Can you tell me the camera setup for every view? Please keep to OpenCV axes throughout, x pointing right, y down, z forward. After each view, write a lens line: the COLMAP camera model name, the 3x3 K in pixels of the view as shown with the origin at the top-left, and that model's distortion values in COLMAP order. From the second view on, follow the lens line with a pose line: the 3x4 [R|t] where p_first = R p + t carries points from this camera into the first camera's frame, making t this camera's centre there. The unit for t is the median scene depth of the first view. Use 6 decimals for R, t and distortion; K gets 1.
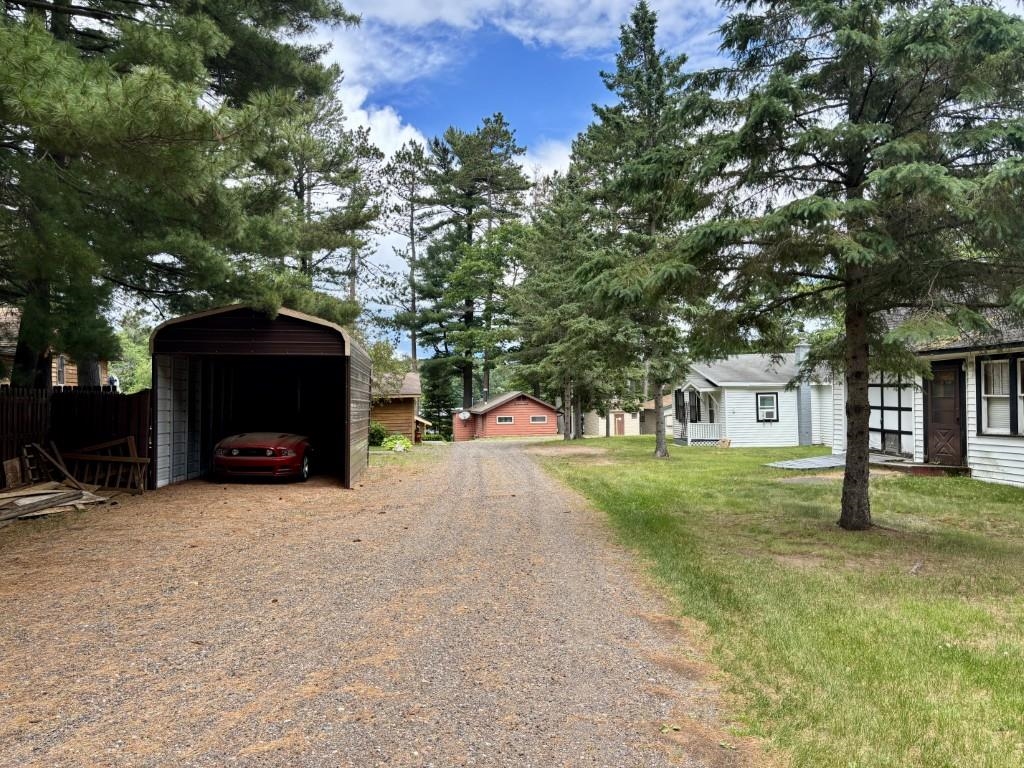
lens RADIAL K [[769.5, 0, 511.8], [0, 769.5, 386.2], [0, 0, 1]] dist [0.007029, 0.003010]
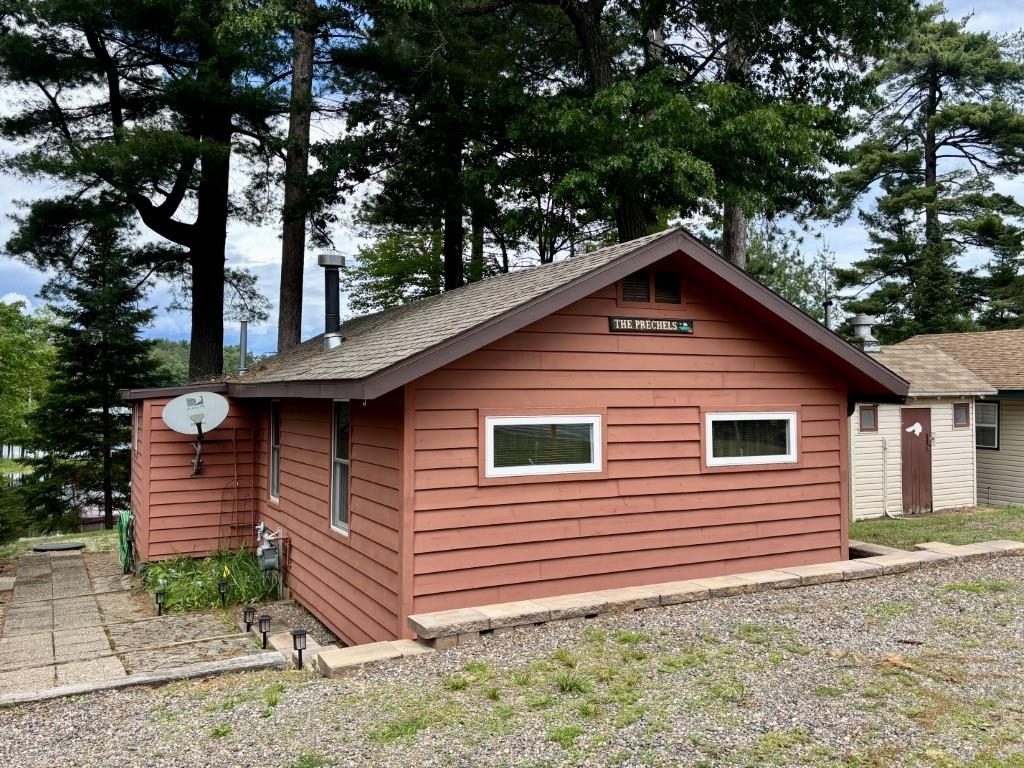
lens RADIAL K [[869.5, 0, 512.0], [0, 869.5, 384.0], [0, 0, 1]] dist [0.005439, 0.009461]
pose [[0.958304, 0.012311, 0.285486, -0.049165], [-0.013089, 0.999914, 0.000817, 0.030207], [-0.285452, -0.004520, 0.958382, 0.782987]]
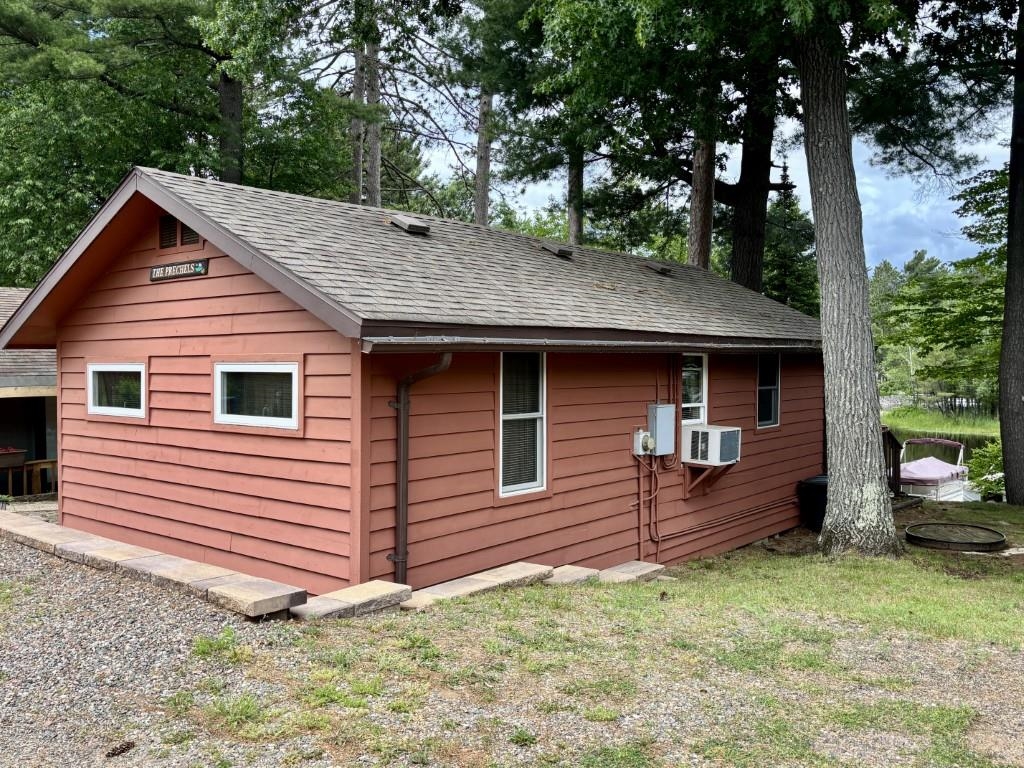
lens RADIAL K [[867.3, 0, 506.9], [0, 867.3, 389.4], [0, 0, 1]] dist [0.035416, -0.002024]
pose [[0.634070, 0.031508, -0.772633, 0.148821], [-0.000461, 0.999185, 0.040368, 0.033461], [0.773275, -0.025240, 0.633568, 0.864284]]
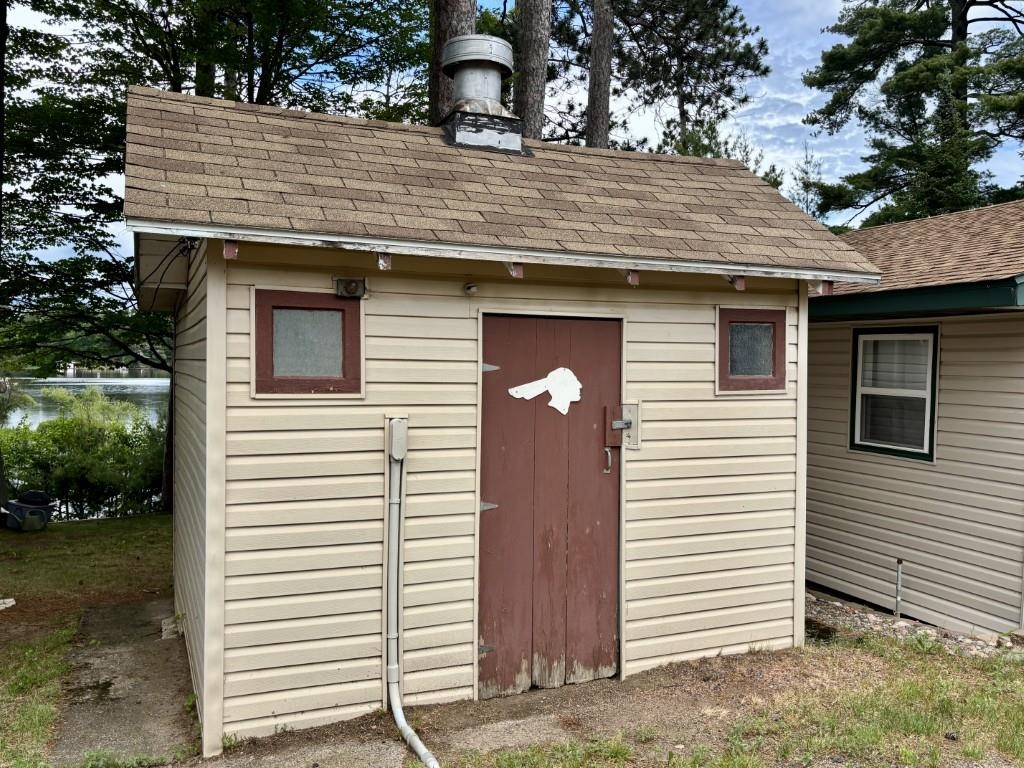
lens RADIAL K [[864.8, 0, 512.0], [0, 864.8, 384.0], [0, 0, 1]] dist [0.007677, -0.000943]
pose [[0.976859, 0.021051, 0.212847, 0.120317], [-0.027248, 0.999285, 0.026222, 0.039892], [-0.212143, -0.031415, 0.976734, 0.925924]]
